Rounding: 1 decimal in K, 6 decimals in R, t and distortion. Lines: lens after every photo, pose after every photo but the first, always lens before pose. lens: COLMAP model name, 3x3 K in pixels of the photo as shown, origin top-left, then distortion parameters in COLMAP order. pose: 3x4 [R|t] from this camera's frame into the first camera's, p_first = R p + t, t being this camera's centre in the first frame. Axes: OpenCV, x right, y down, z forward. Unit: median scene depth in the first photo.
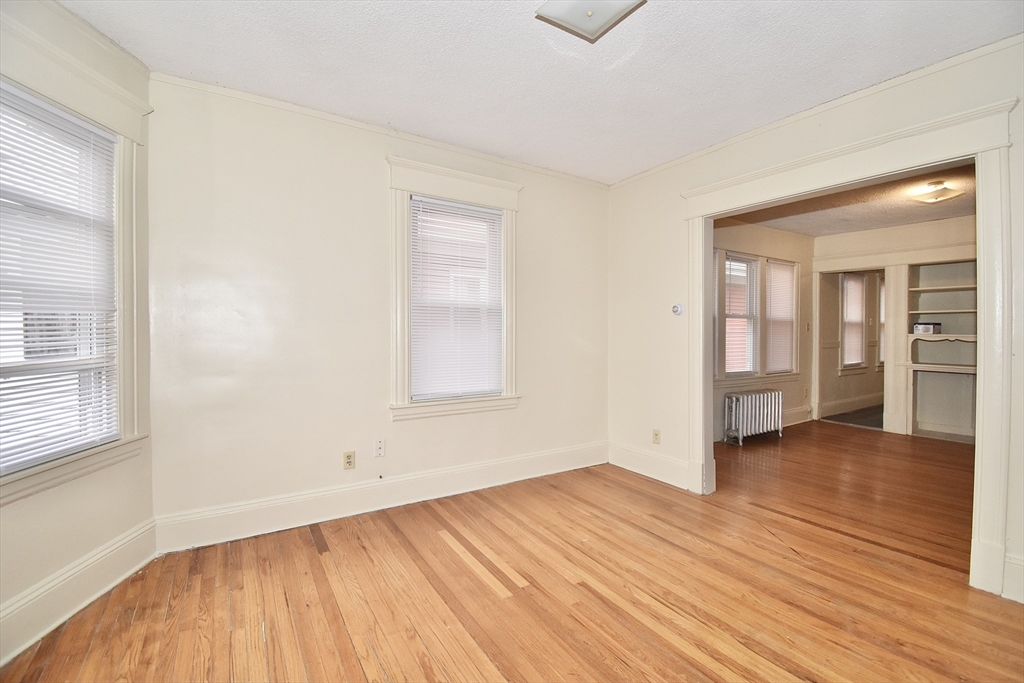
lens RADIAL K [[451.4, 0, 517.7], [0, 451.4, 341.1], [0, 0, 1]] dist [0.022212, -0.025666]
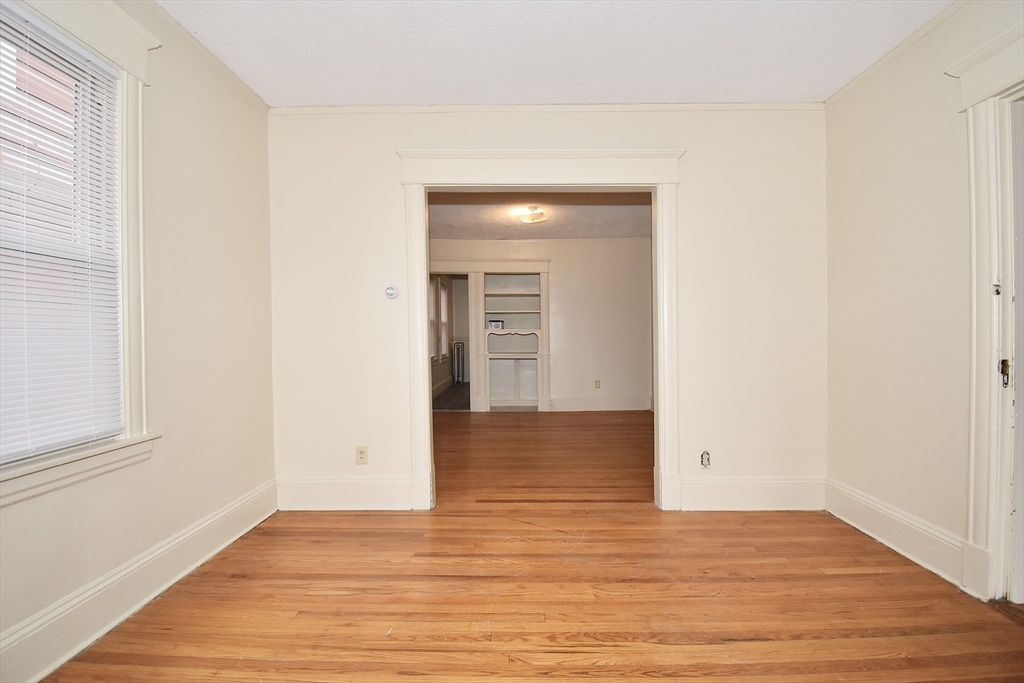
lens RADIAL K [[468.0, 0, 512.6], [0, 468.0, 344.6], [0, 0, 1]] dist [0.024702, -0.029960]
pose [[0.548114, -0.021162, 0.836136, -0.282319], [0.021931, 0.999700, 0.010925, 0.023440], [-0.836116, 0.012350, 0.548413, 0.436570]]
